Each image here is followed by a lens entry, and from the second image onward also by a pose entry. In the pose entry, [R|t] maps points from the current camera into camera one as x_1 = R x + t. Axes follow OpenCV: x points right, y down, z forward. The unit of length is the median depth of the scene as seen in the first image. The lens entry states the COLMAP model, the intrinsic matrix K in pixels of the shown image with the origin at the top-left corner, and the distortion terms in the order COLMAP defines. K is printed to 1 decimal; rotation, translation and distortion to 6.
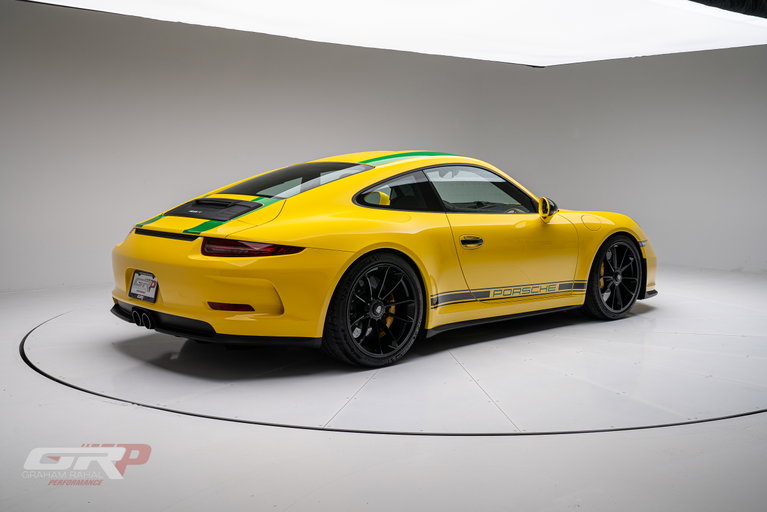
lens RADIAL K [[857.6, 0, 383.5], [0, 857.6, 256.0], [0, 0, 1]] dist [-0.000721, -0.001224]
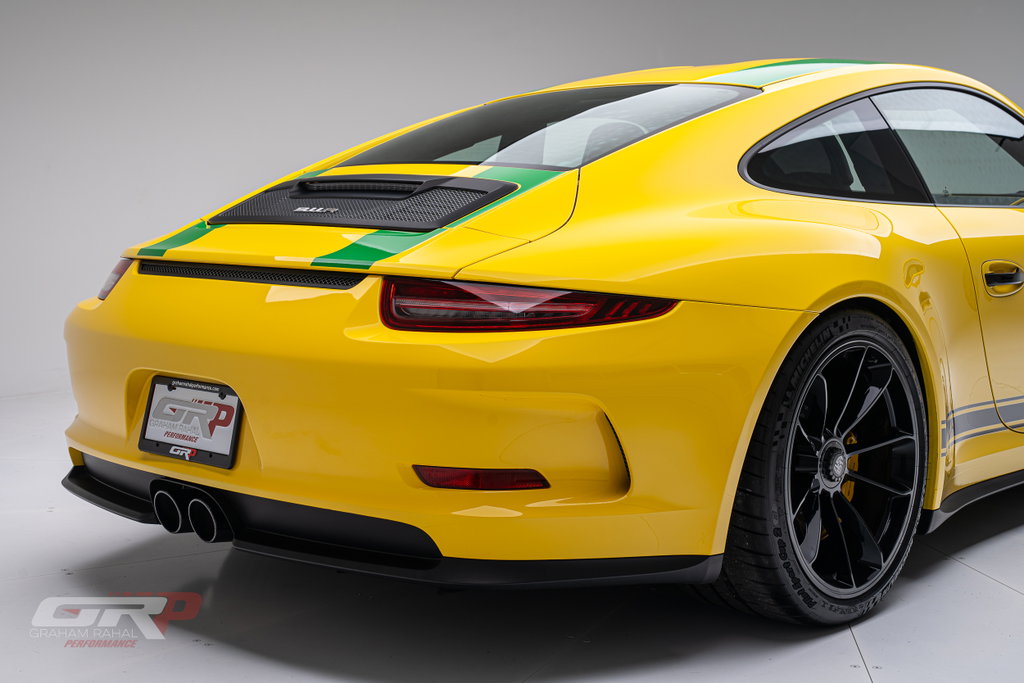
lens RADIAL K [[1451.7, 0, 512.0], [0, 1451.7, 341.5], [0, 0, 1]] dist [0.118002, -0.033883]
pose [[0.996268, -0.023968, 0.082923, -0.195208], [0.022843, 0.999634, 0.014491, -0.002935], [-0.083240, -0.012542, 0.996451, 0.387792]]
